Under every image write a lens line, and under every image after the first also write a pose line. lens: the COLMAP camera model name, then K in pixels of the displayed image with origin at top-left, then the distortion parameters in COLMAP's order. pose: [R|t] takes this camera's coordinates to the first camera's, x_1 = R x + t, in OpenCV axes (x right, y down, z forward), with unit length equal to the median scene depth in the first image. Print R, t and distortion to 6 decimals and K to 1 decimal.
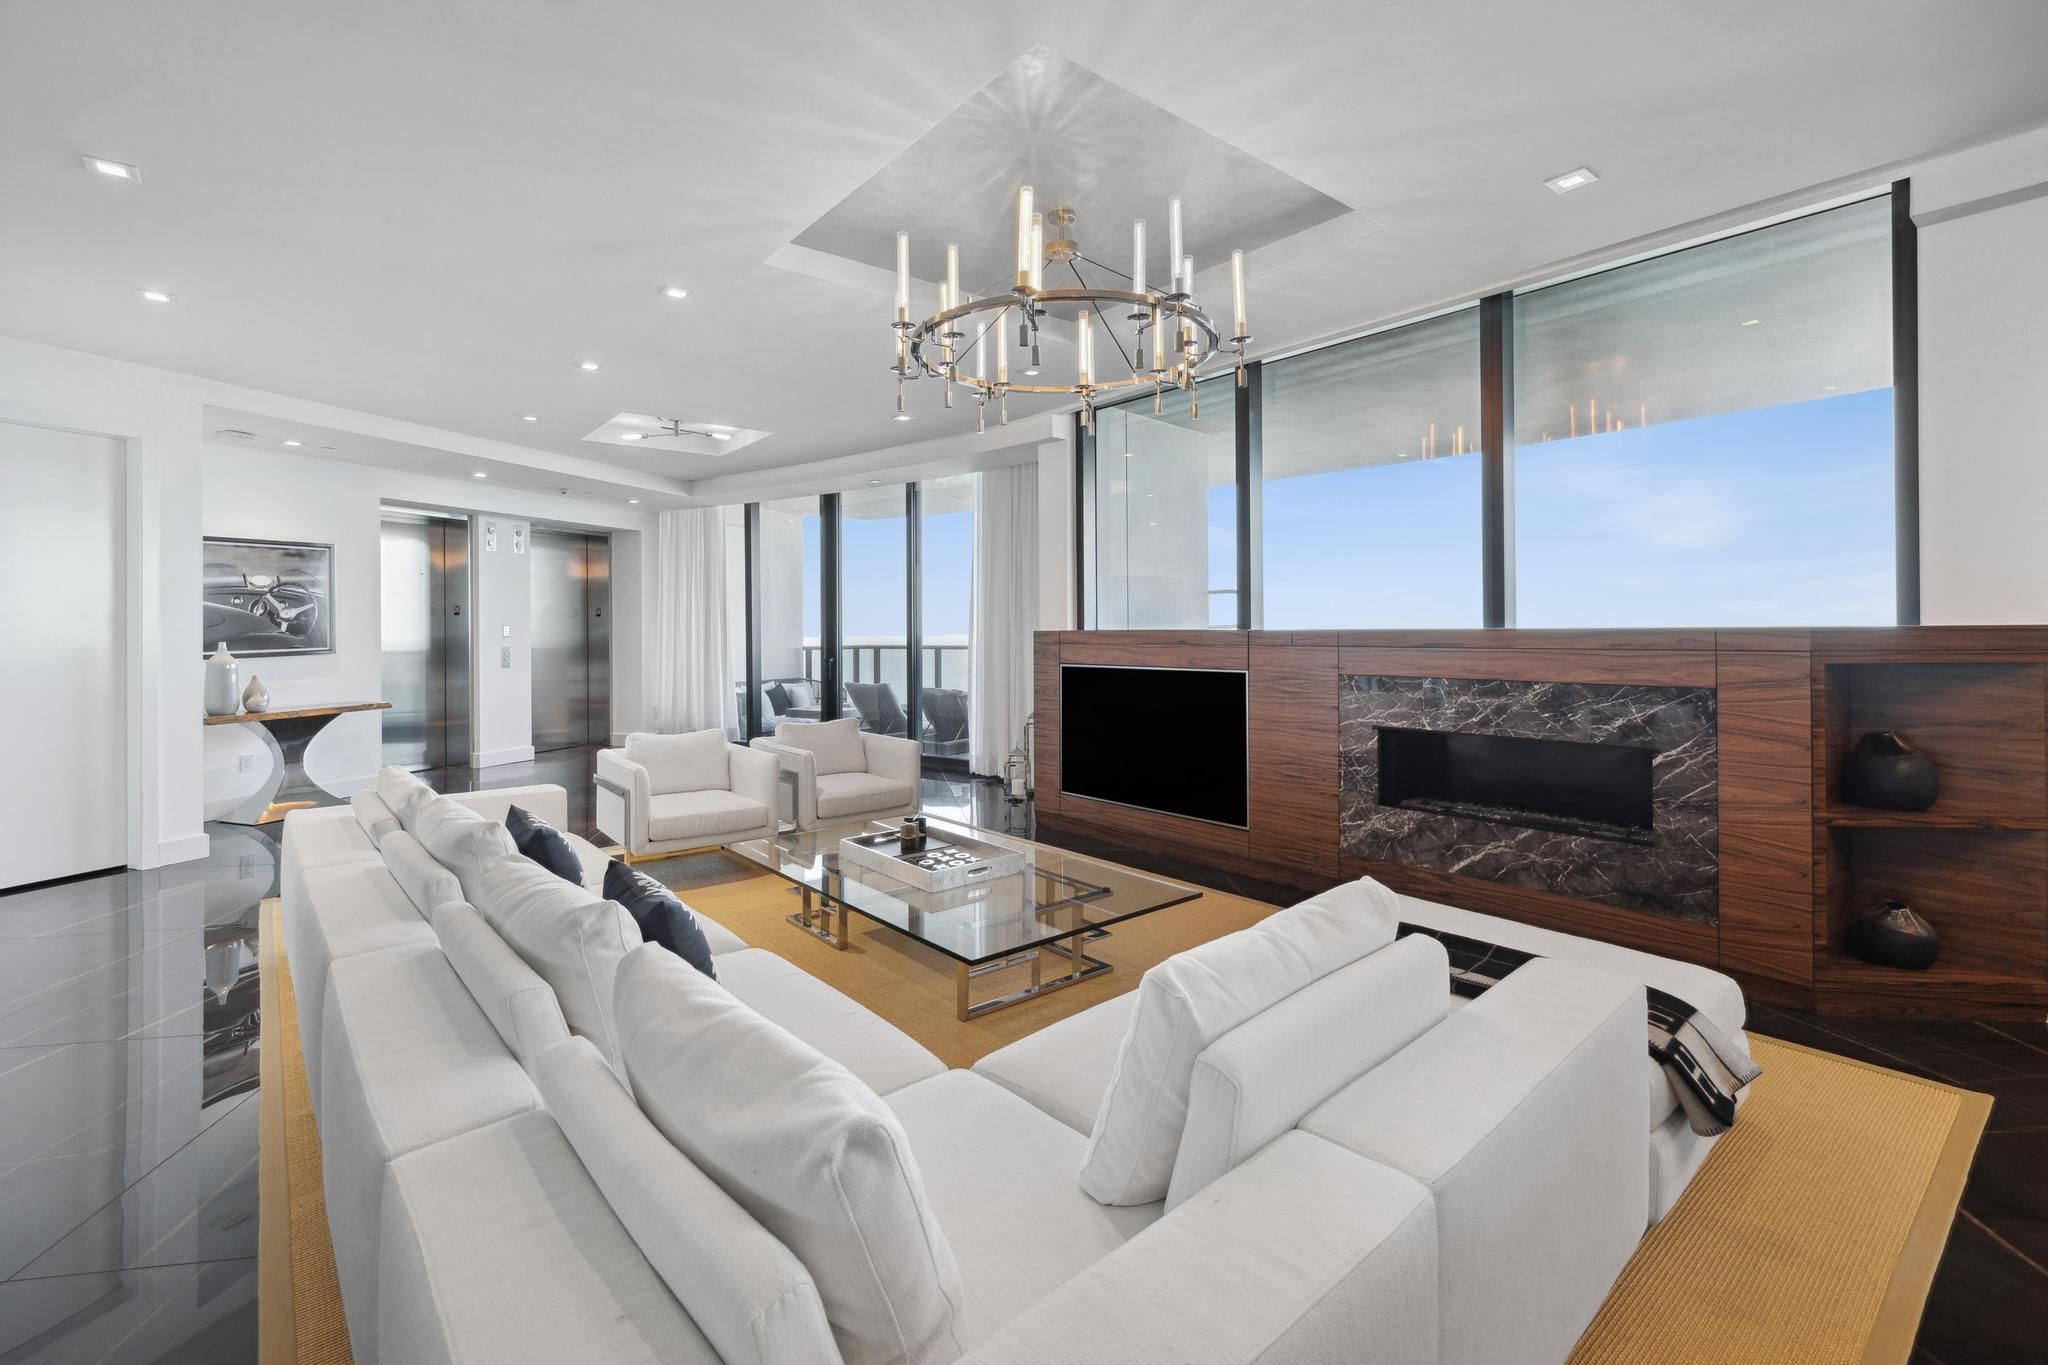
lens RADIAL K [[902.5, 0, 1030.0], [0, 902.5, 622.5], [0, 0, 1]] dist [0.010506, 0.000069]
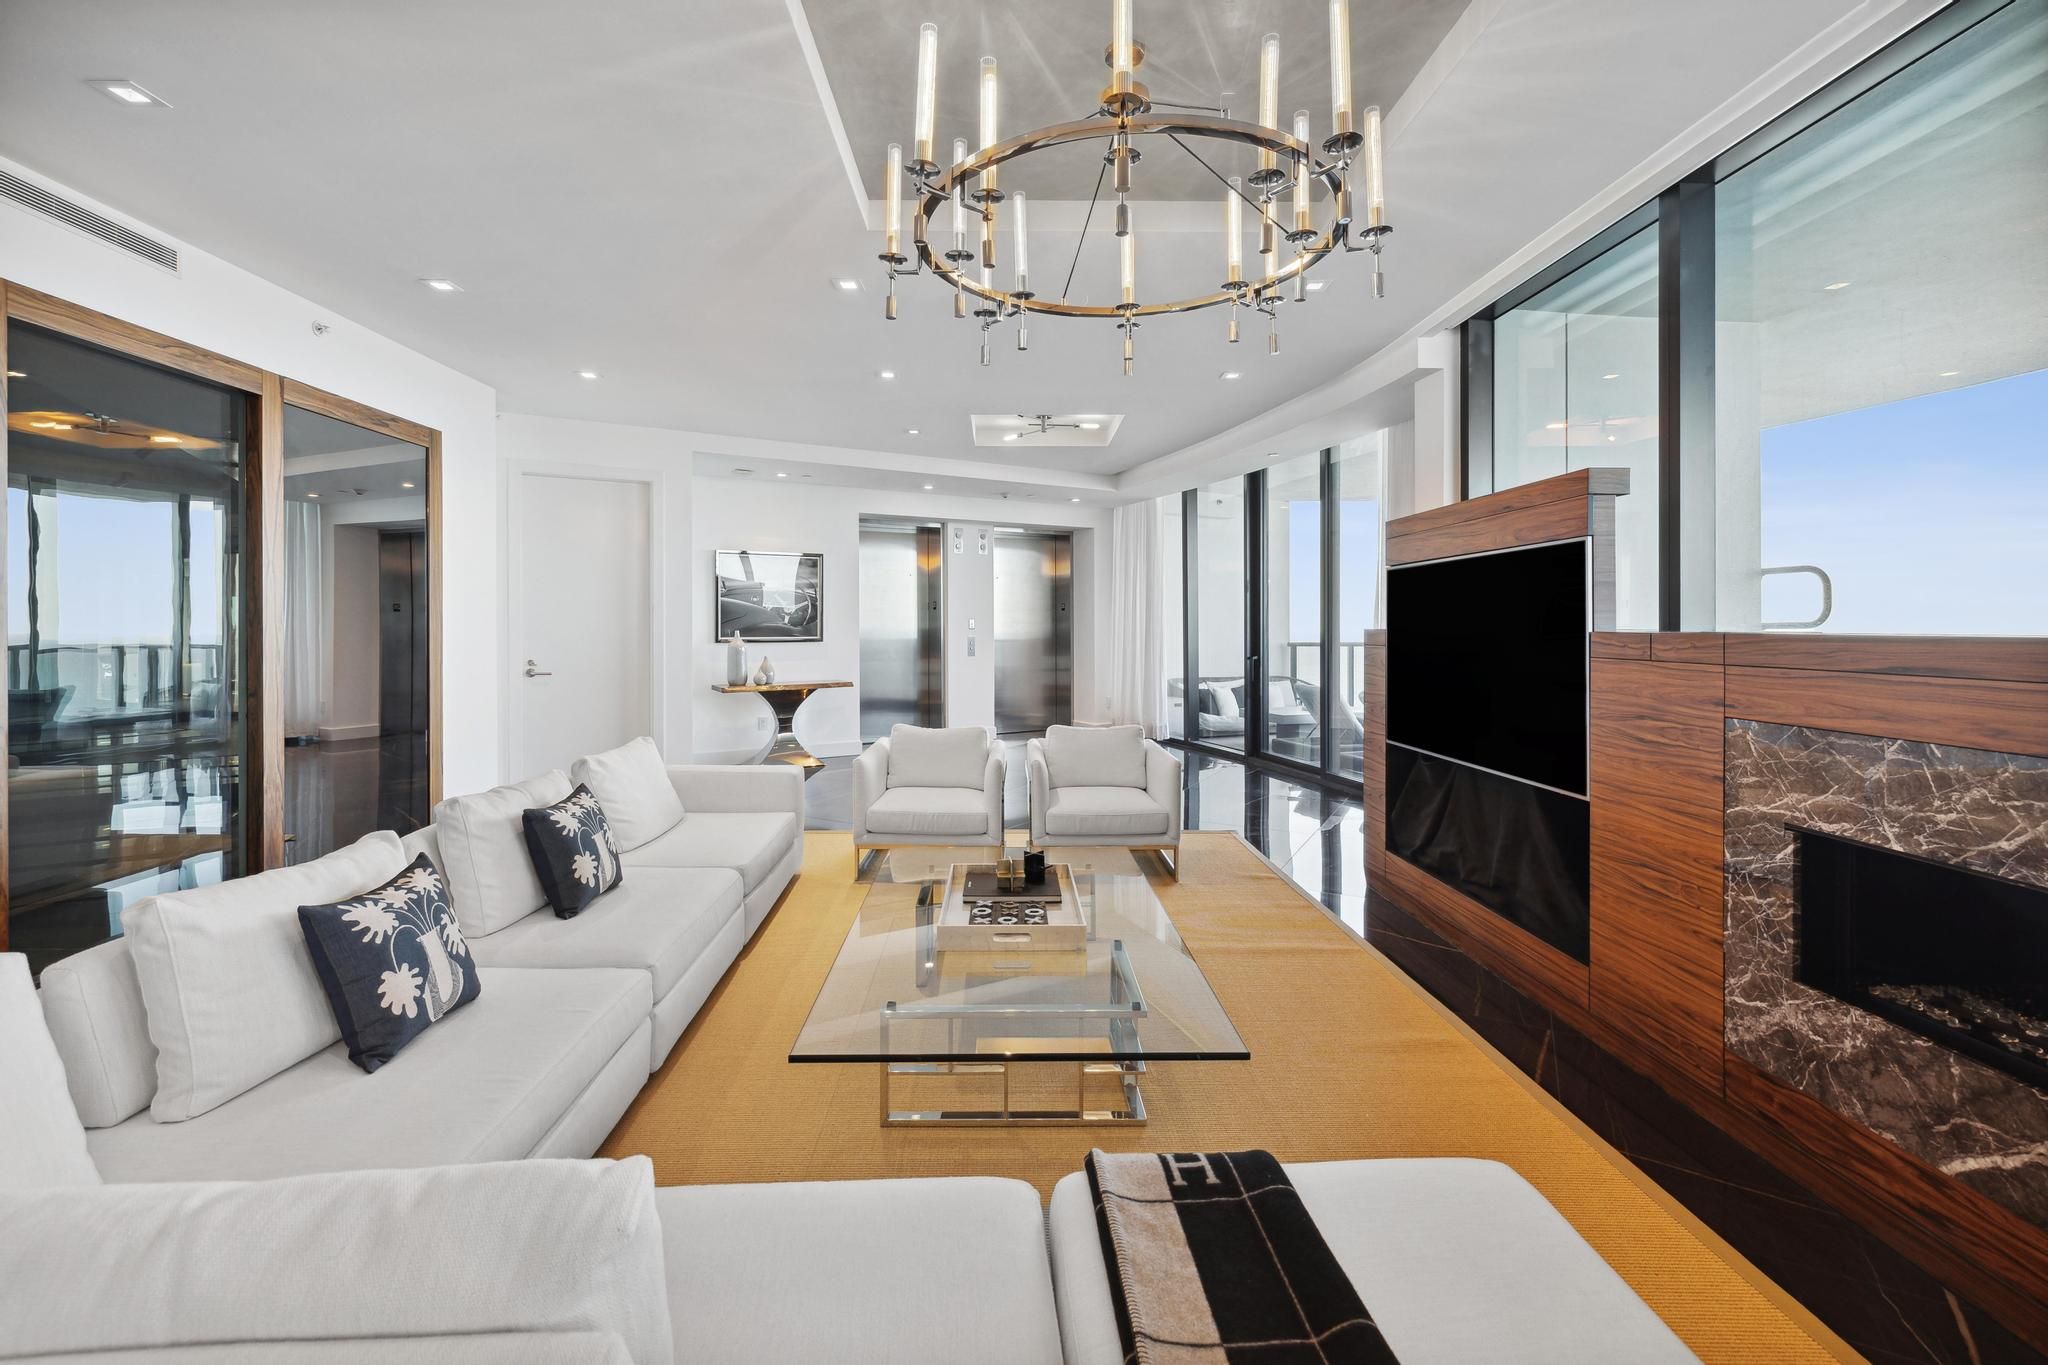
lens RADIAL K [[902.5, 0, 1037.2], [0, 902.5, 626.2], [0, 0, 1]] dist [0.010506, 0.000069]
pose [[0.778356, 0.008853, -0.627761, 0.283350], [-0.001960, 0.999930, 0.011671, -0.001433], [0.627821, -0.007854, 0.778318, 0.257019]]
